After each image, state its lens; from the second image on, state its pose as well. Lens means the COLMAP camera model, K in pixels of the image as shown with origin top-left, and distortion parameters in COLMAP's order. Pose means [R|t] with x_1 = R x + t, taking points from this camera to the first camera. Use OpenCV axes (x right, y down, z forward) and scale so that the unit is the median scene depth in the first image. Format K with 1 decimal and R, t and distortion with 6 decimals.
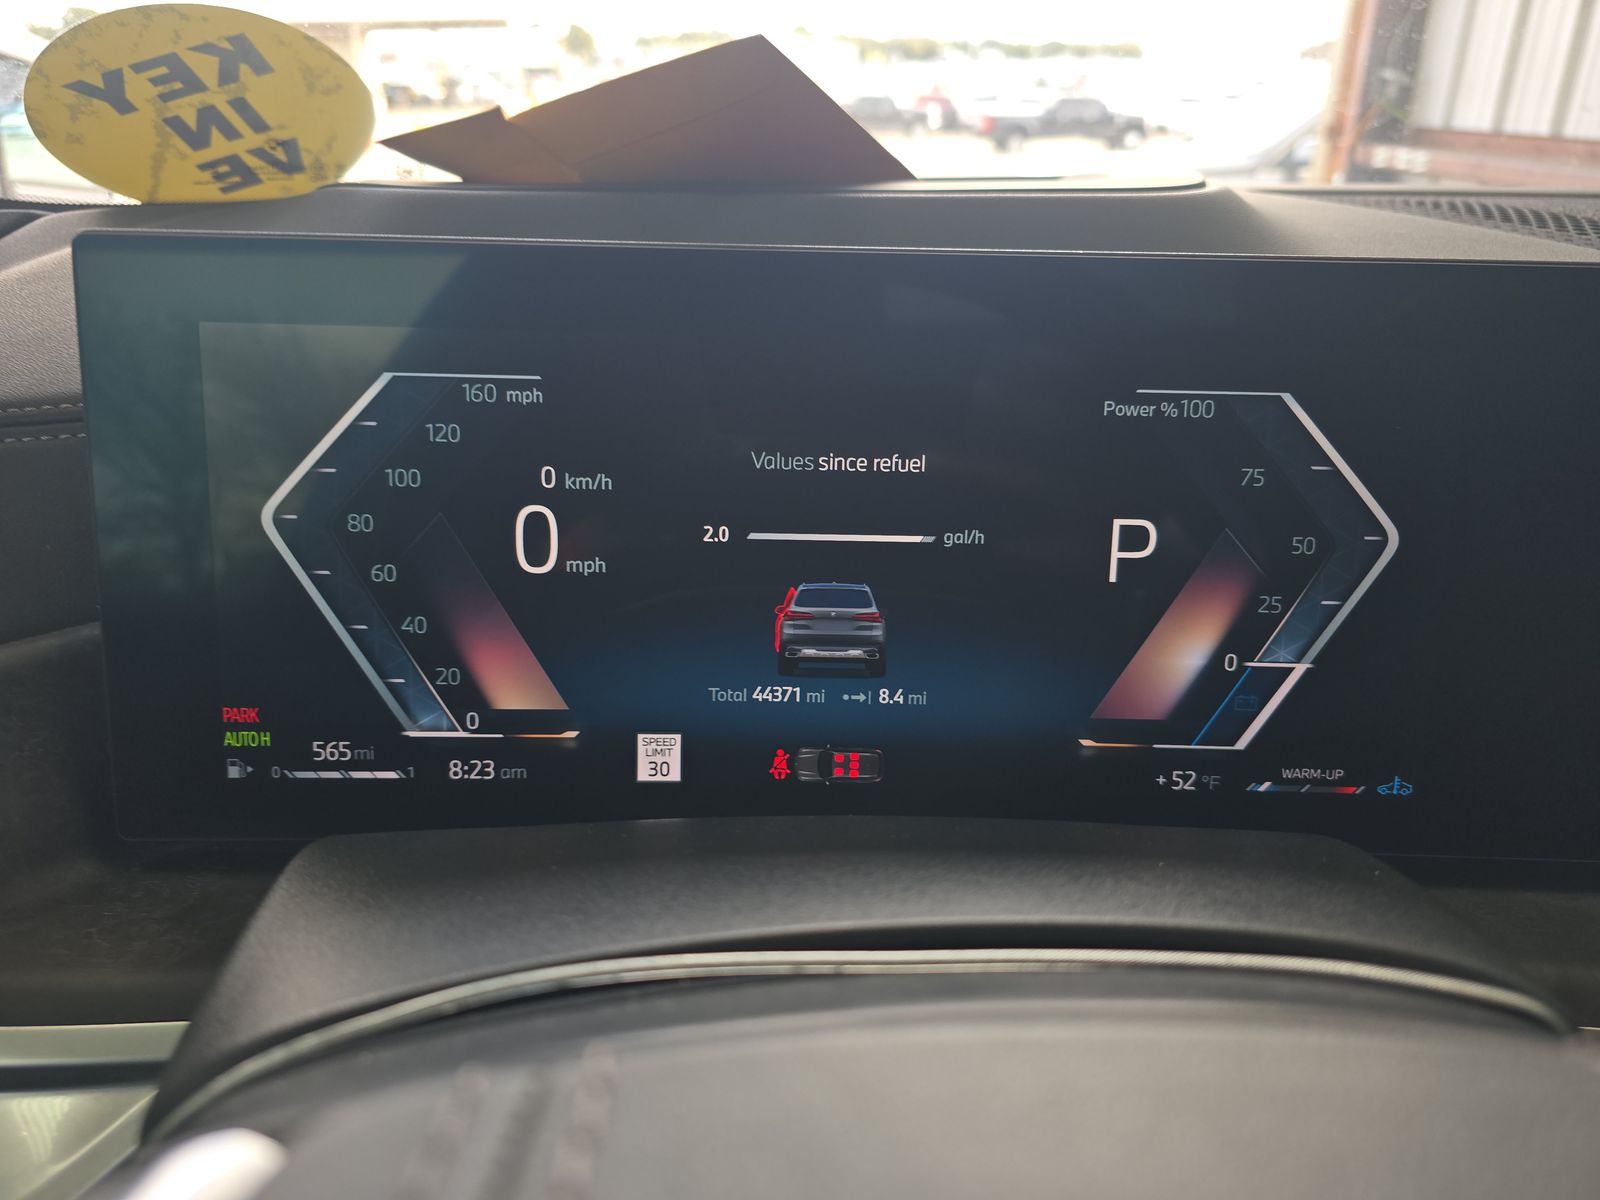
lens RADIAL K [[1070.1, 0, 800.0], [0, 1070.1, 600.0], [0, 0, 1]] dist [0.001047, 0.003142]
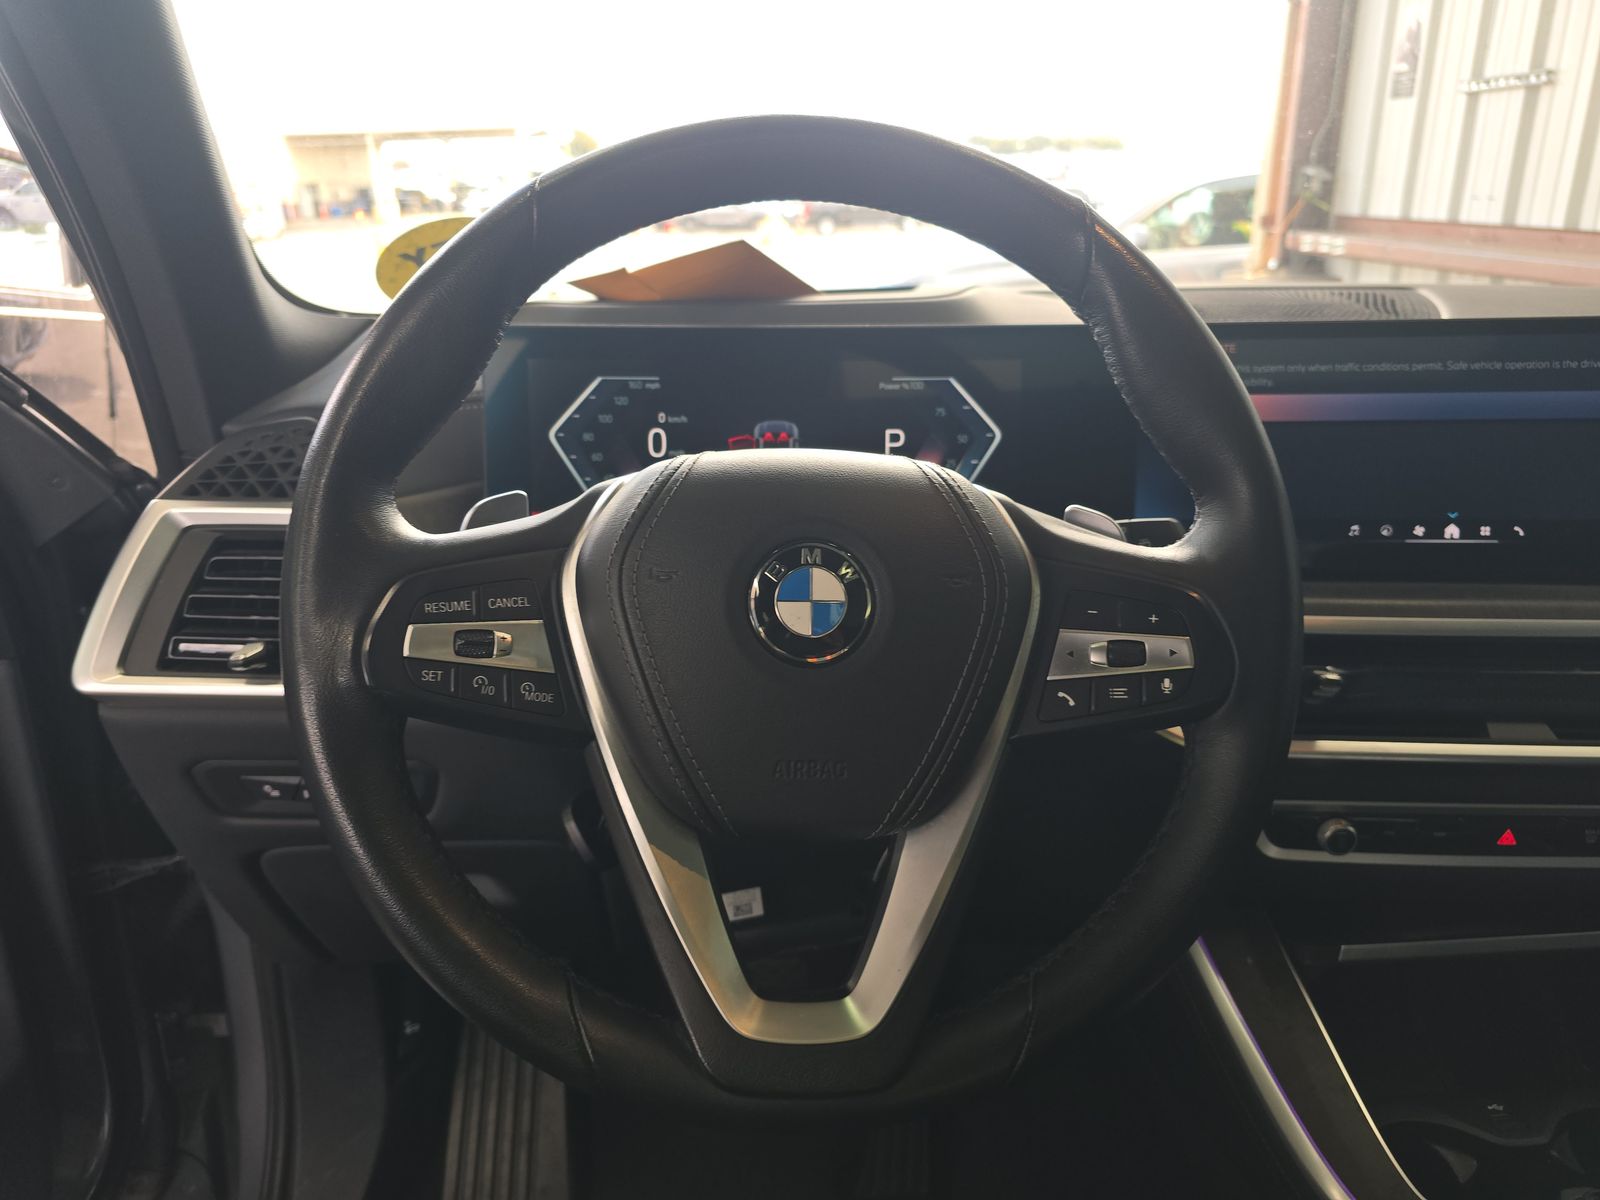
lens RADIAL K [[1080.4, 0, 800.0], [0, 1080.4, 600.0], [0, 0, 1]] dist [0.023322, -0.004625]
pose [[0.999760, -0.021183, -0.005596, 0.065968], [0.020680, 0.996710, -0.078372, 0.353277], [0.007238, 0.078237, 0.996909, -1.025327]]
